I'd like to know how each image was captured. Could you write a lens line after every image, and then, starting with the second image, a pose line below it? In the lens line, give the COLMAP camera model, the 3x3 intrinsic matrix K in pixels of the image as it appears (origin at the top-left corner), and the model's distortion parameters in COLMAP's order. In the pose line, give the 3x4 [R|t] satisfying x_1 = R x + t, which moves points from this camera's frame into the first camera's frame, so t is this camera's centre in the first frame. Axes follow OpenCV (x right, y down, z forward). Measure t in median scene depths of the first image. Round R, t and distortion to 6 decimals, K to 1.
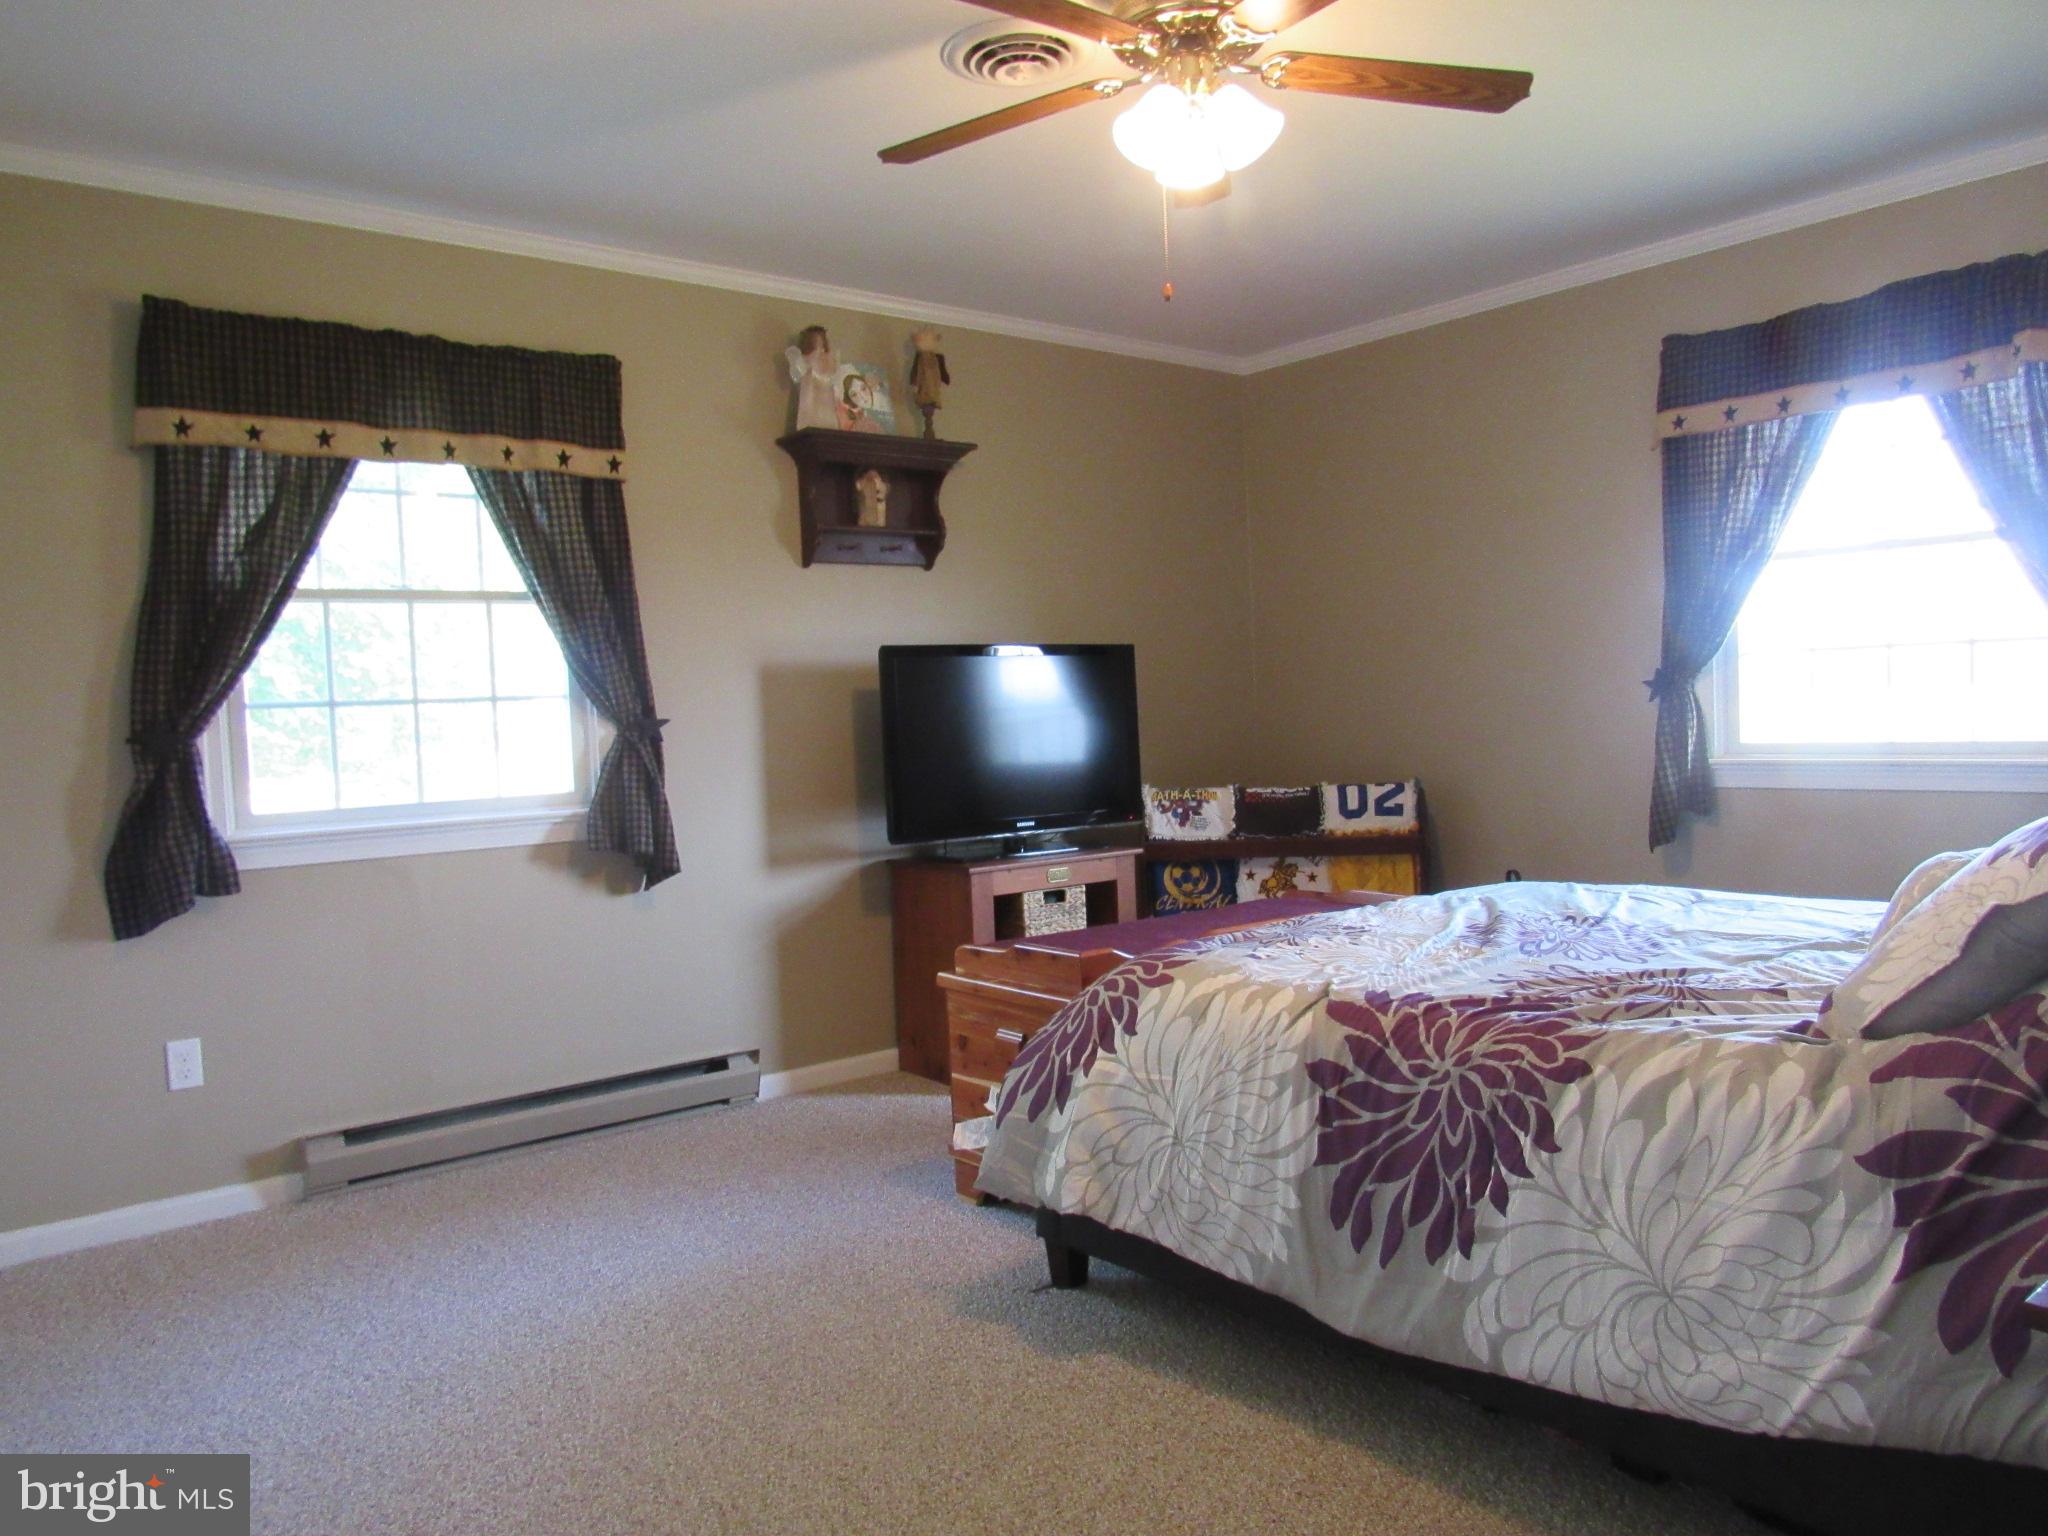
lens RADIAL K [[1477.4, 0, 1025.6], [0, 1477.4, 777.6], [0, 0, 1]] dist [-0.018179, -0.000061]
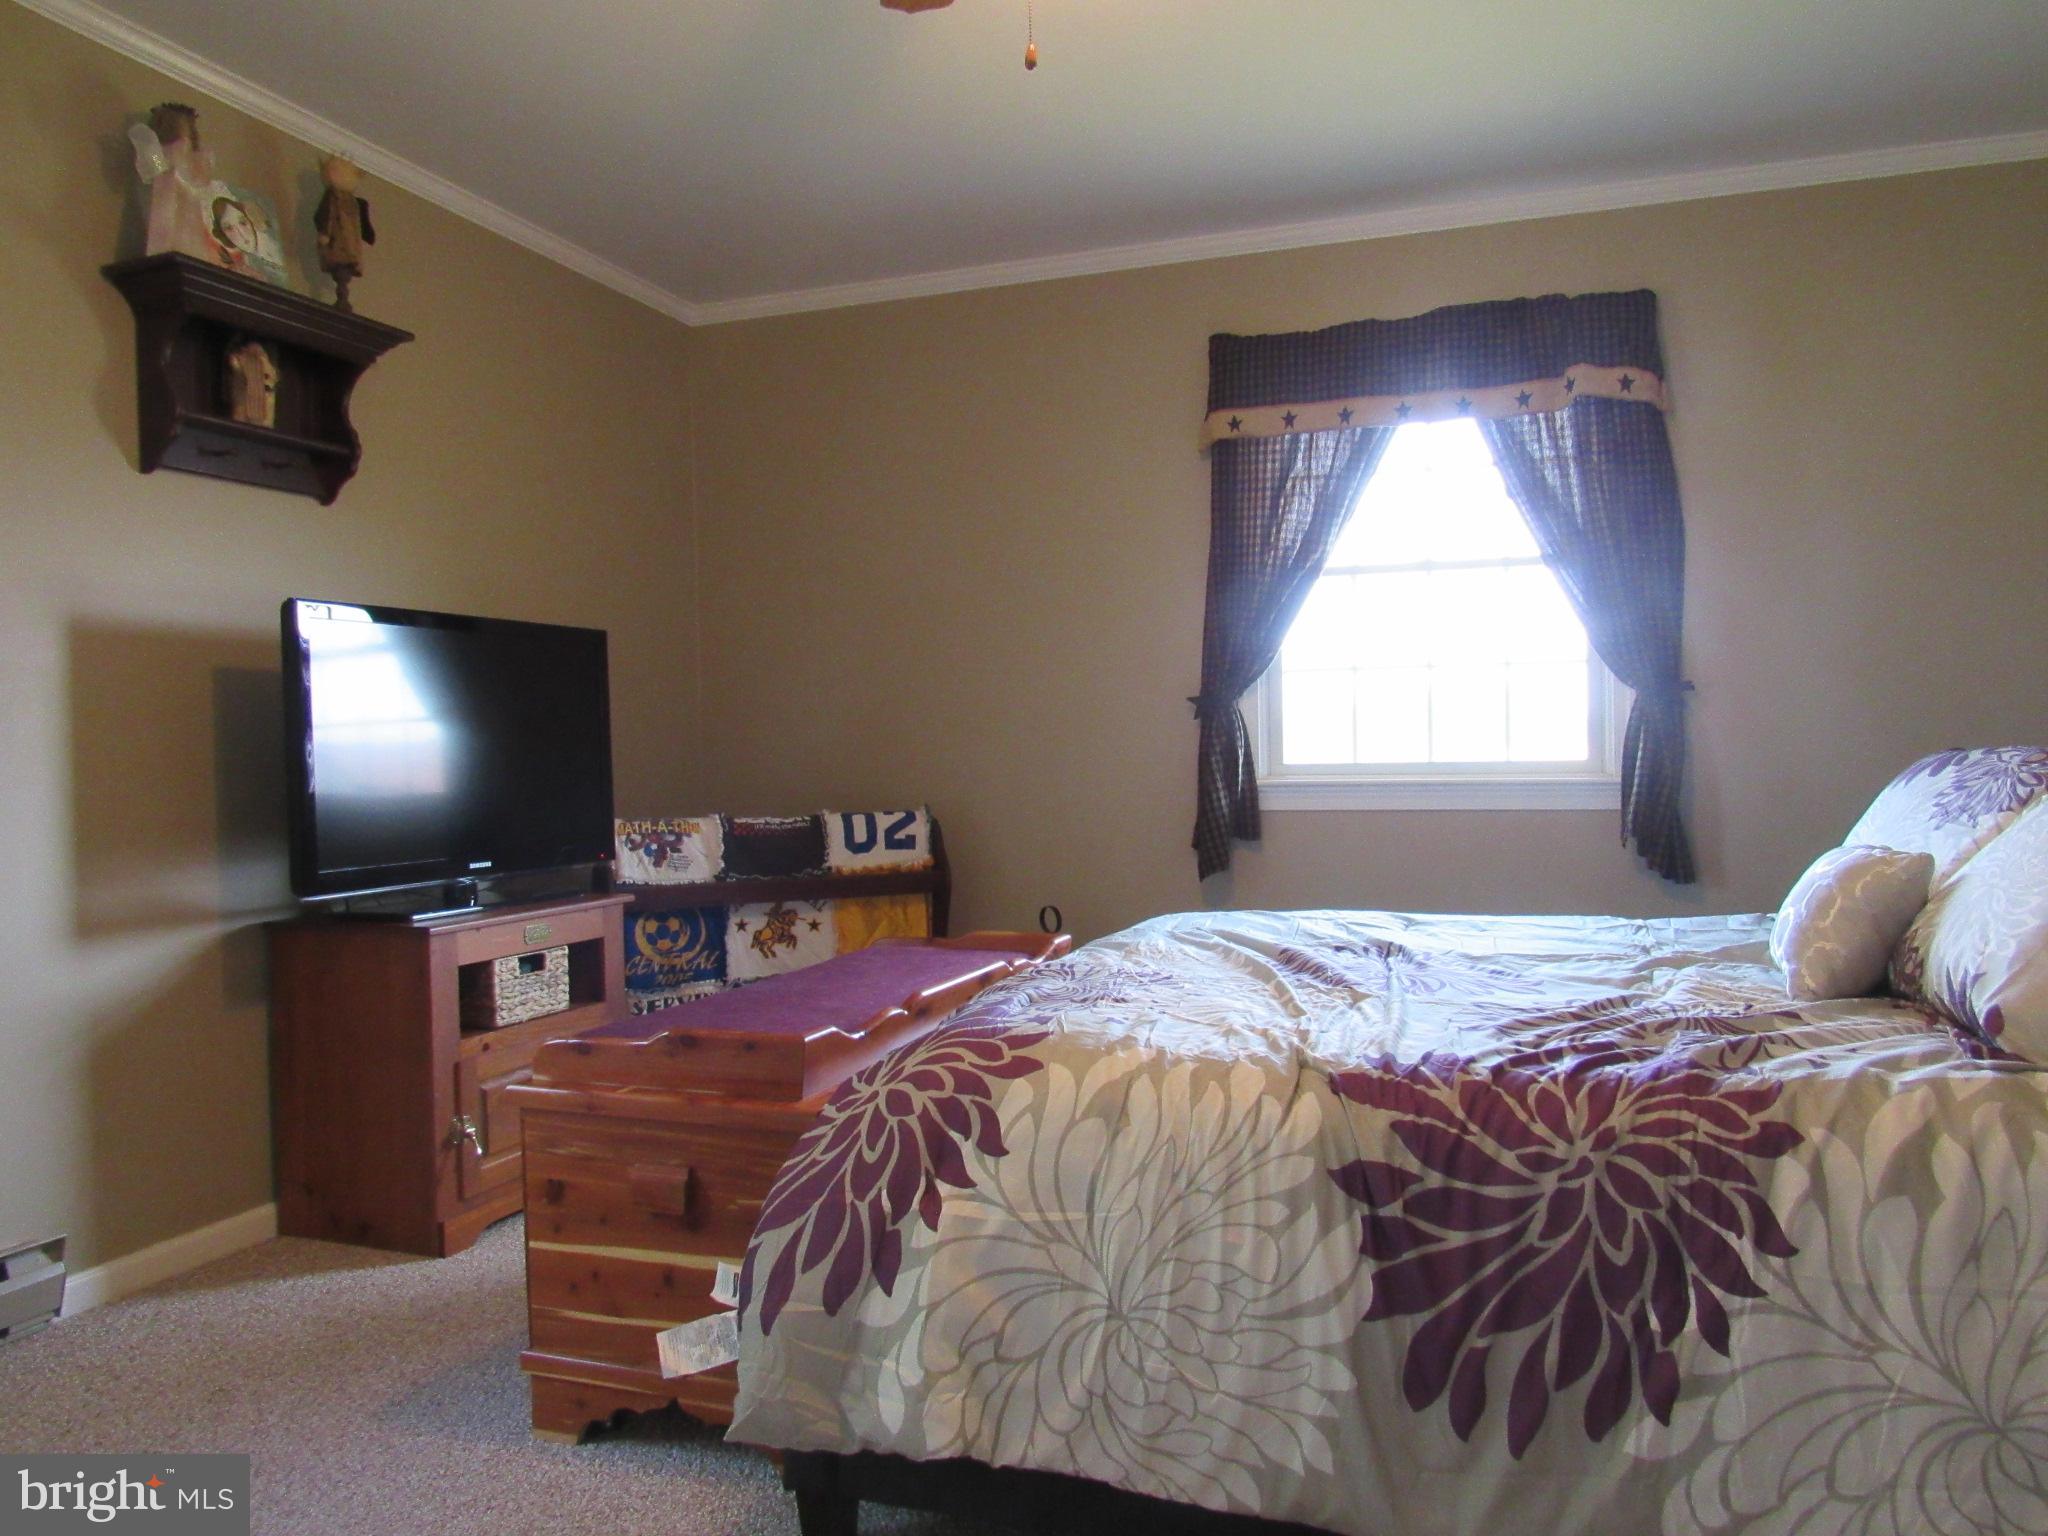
lens RADIAL K [[1477.4, 0, 1027.8], [0, 1477.4, 776.6], [0, 0, 1]] dist [-0.018179, -0.000061]
pose [[0.852146, 0.012071, 0.523165, -0.250973], [0.009196, 0.999234, -0.038034, 0.030614], [-0.523223, 0.037222, 0.851382, 0.415801]]
